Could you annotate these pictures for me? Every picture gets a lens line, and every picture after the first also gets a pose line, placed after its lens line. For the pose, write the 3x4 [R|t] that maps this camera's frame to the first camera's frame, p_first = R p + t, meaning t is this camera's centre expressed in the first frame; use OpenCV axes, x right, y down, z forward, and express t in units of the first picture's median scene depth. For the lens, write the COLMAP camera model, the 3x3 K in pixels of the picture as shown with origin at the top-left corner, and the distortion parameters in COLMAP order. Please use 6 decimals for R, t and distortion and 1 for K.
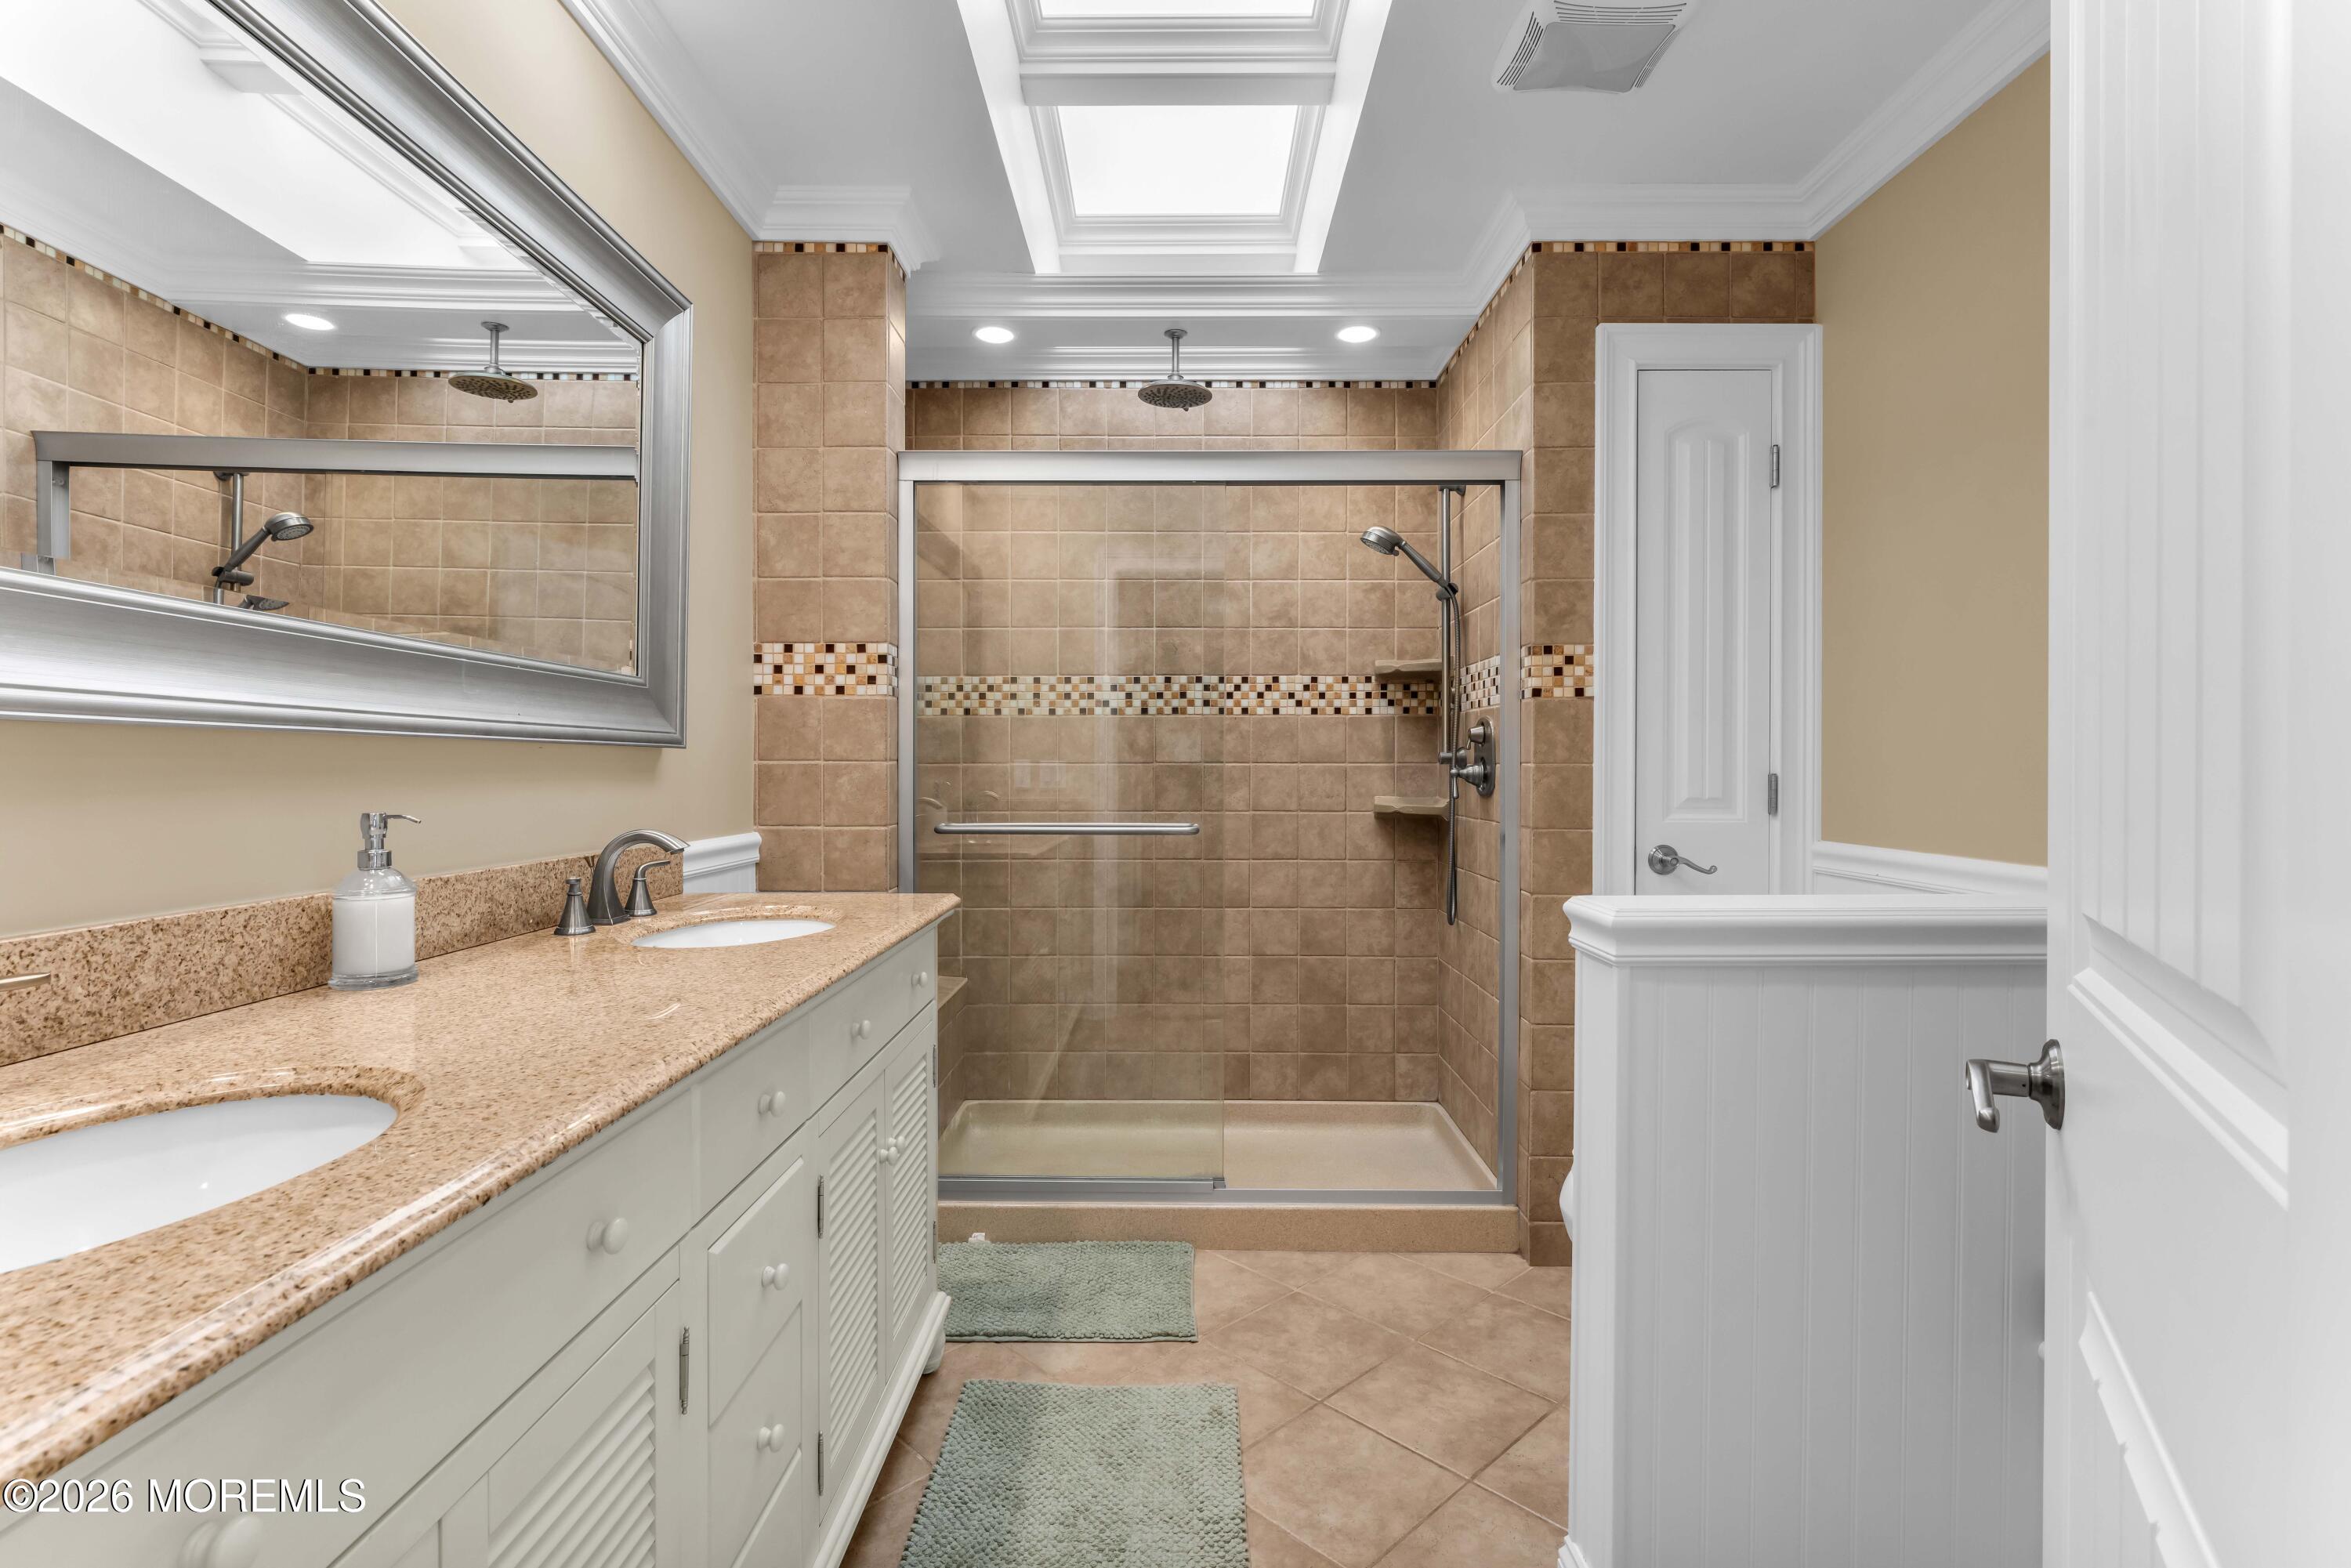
lens RADIAL K [[1119.4, 0, 1173.4], [0, 1119.4, 774.2], [0, 0, 1]] dist [-0.002453, -0.000296]
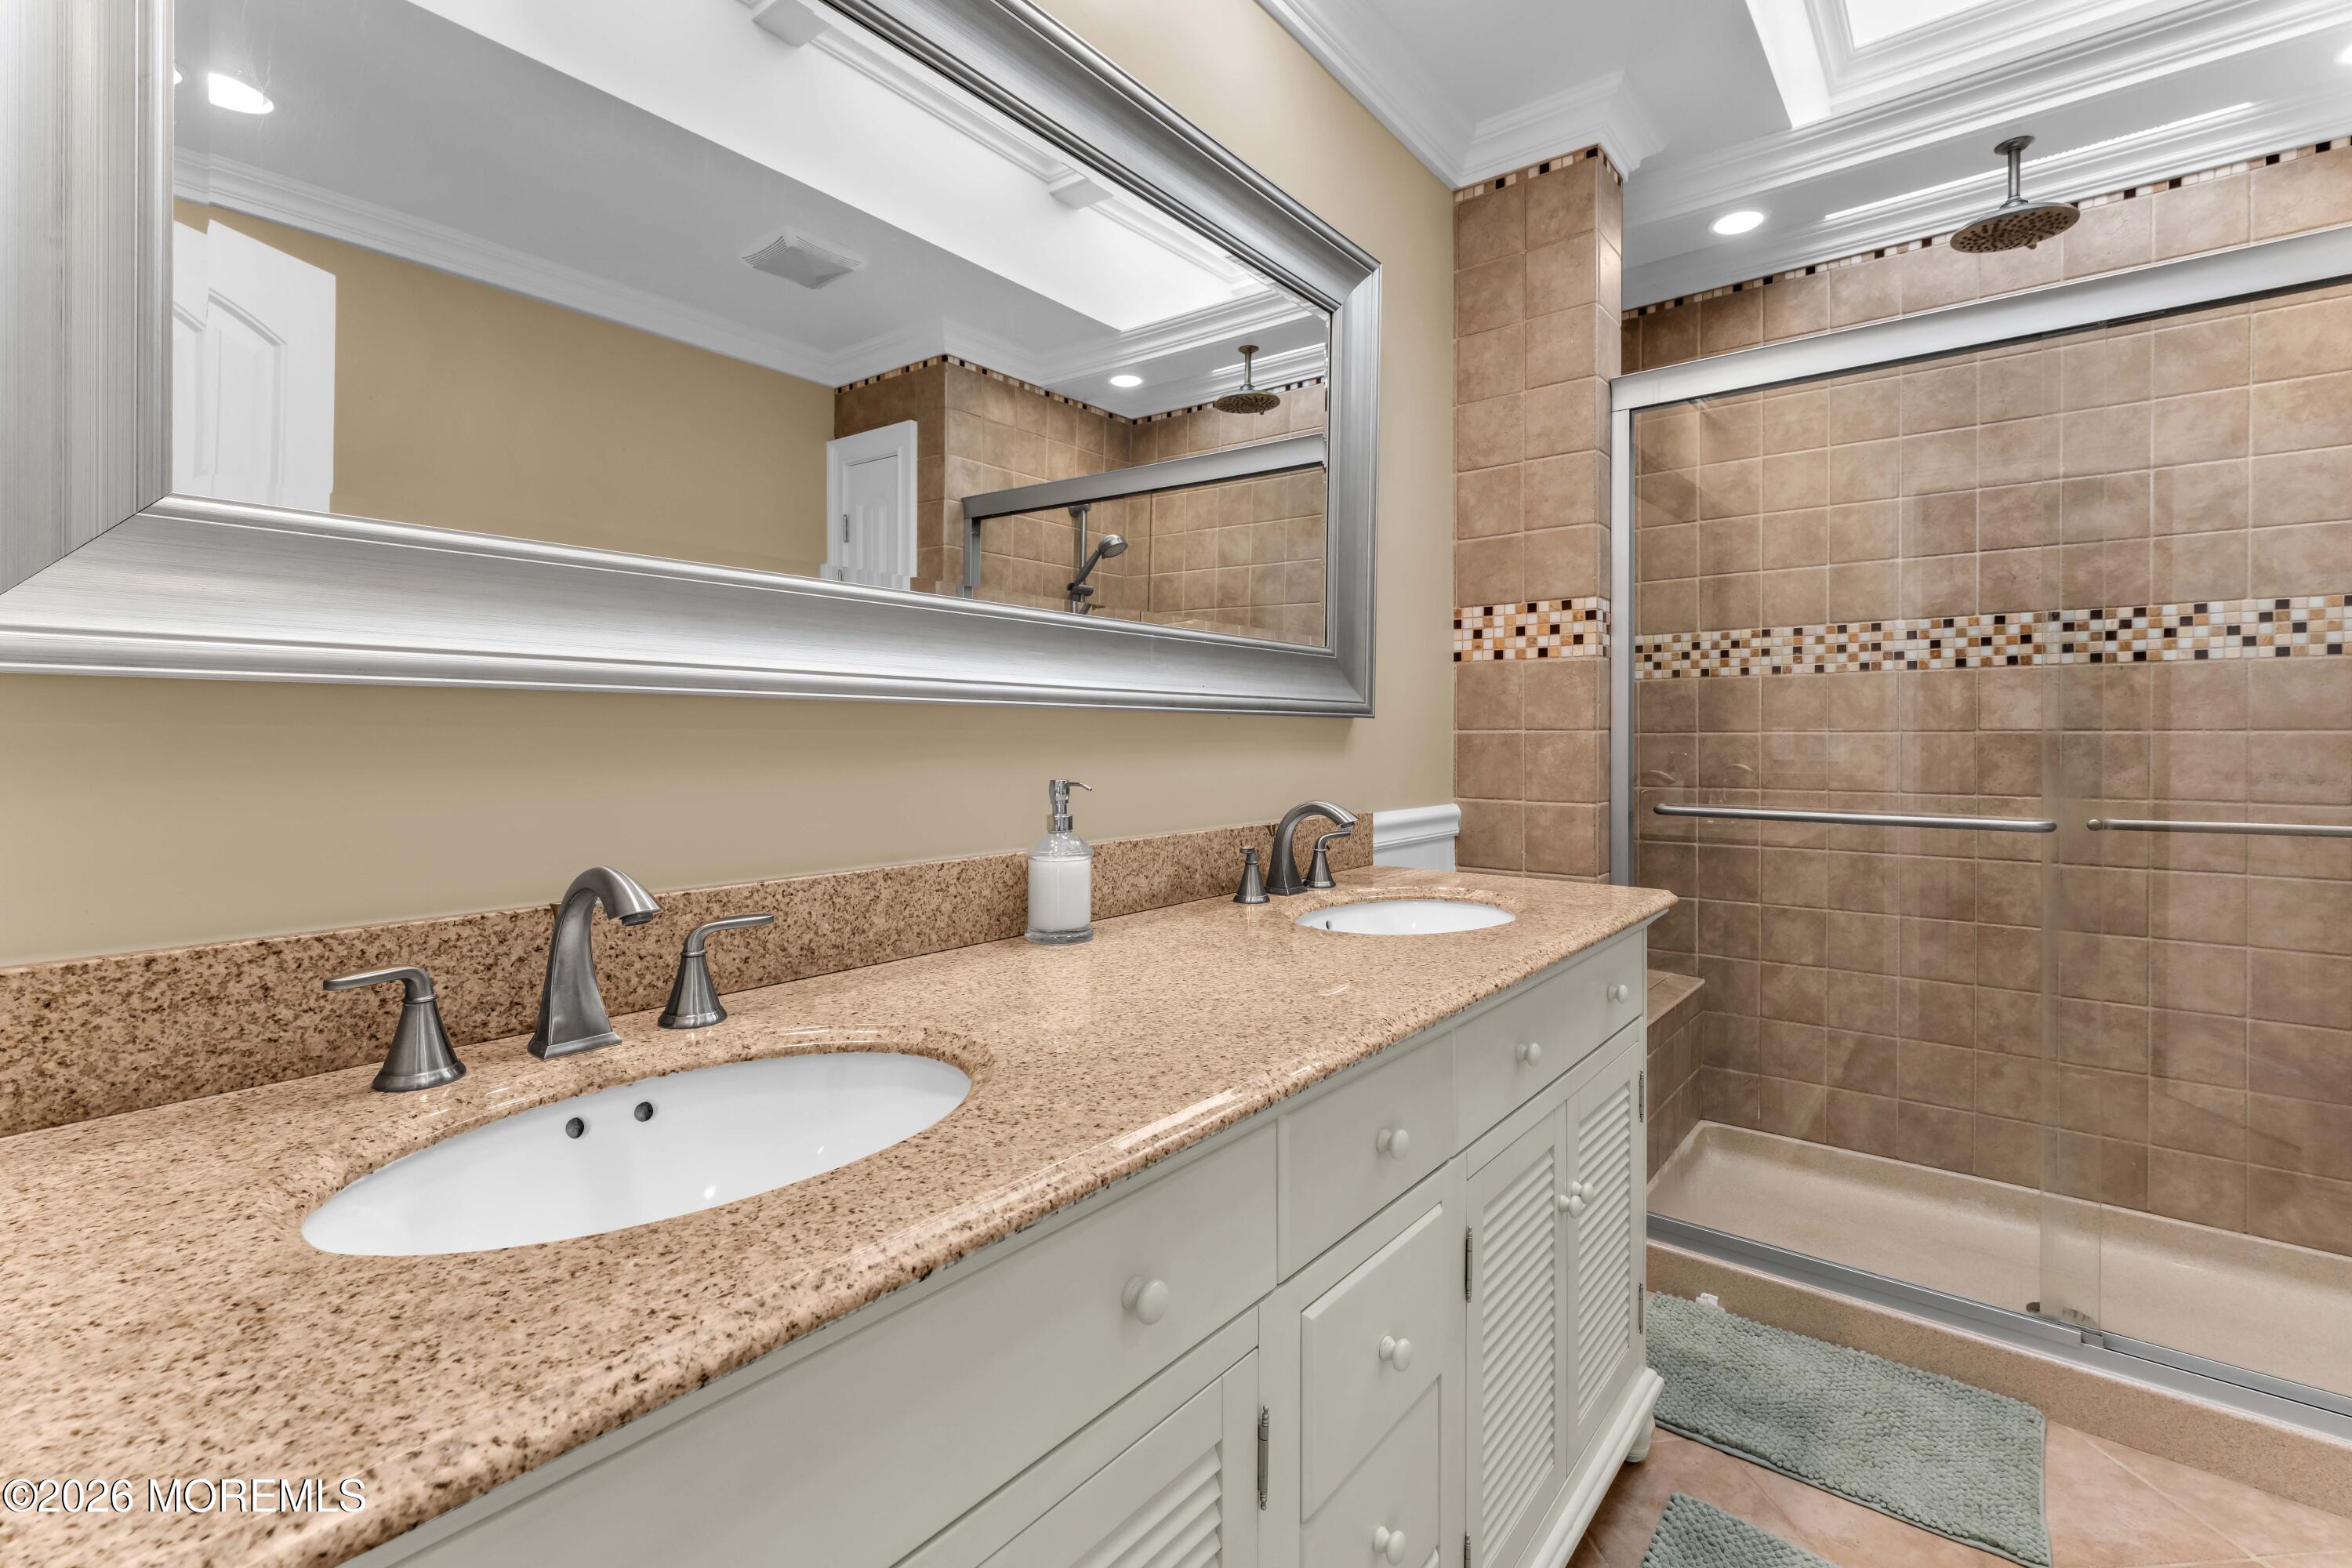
lens RADIAL K [[1038.6, 0, 1177.1], [0, 1038.6, 740.8], [0, 0, 1]] dist [-0.001784, 0.000550]
pose [[0.780641, 0.001965, -0.624977, -0.000909], [-0.003257, 0.999994, -0.000924, -0.001295], [0.624972, 0.002757, 0.780643, 0.144520]]
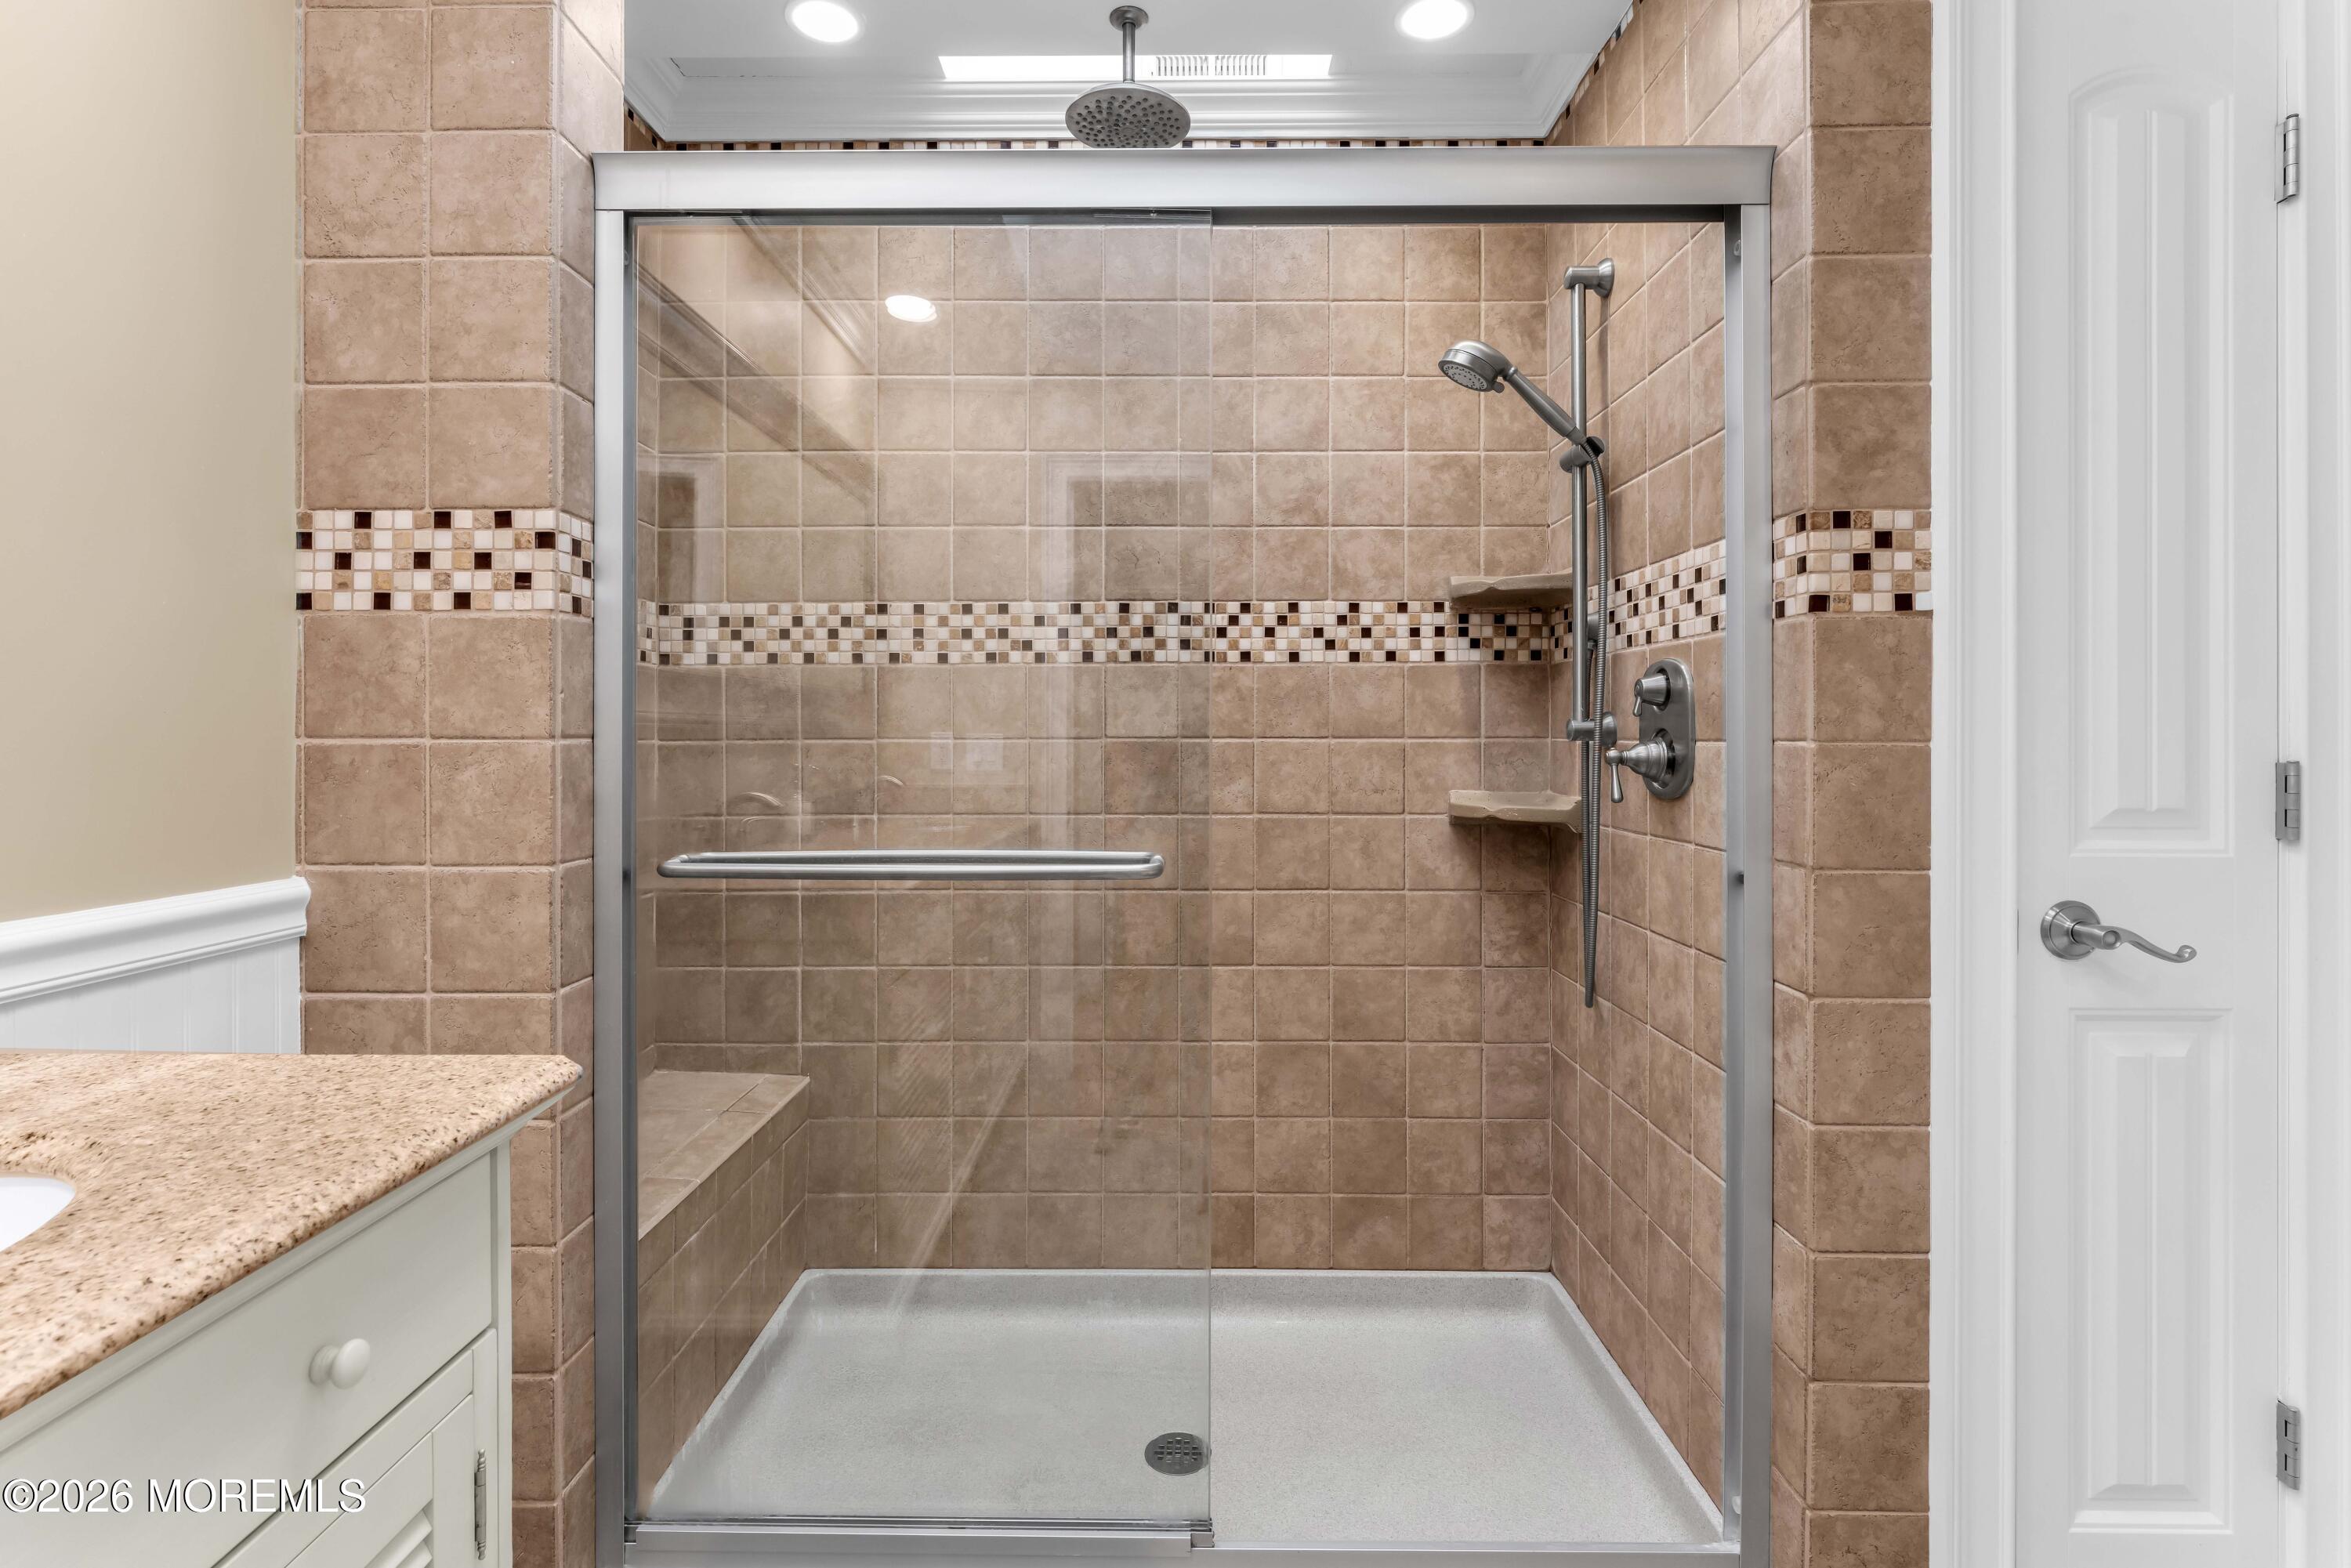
lens RADIAL K [[1077.9, 0, 1161.2], [0, 1077.9, 732.9], [0, 0, 1]] dist [-0.002176, -0.000265]
pose [[0.999966, -0.001356, -0.008112, 0.026132], [0.001272, 0.999945, -0.010397, -0.008562], [0.008126, 0.010386, 0.999913, 0.485277]]
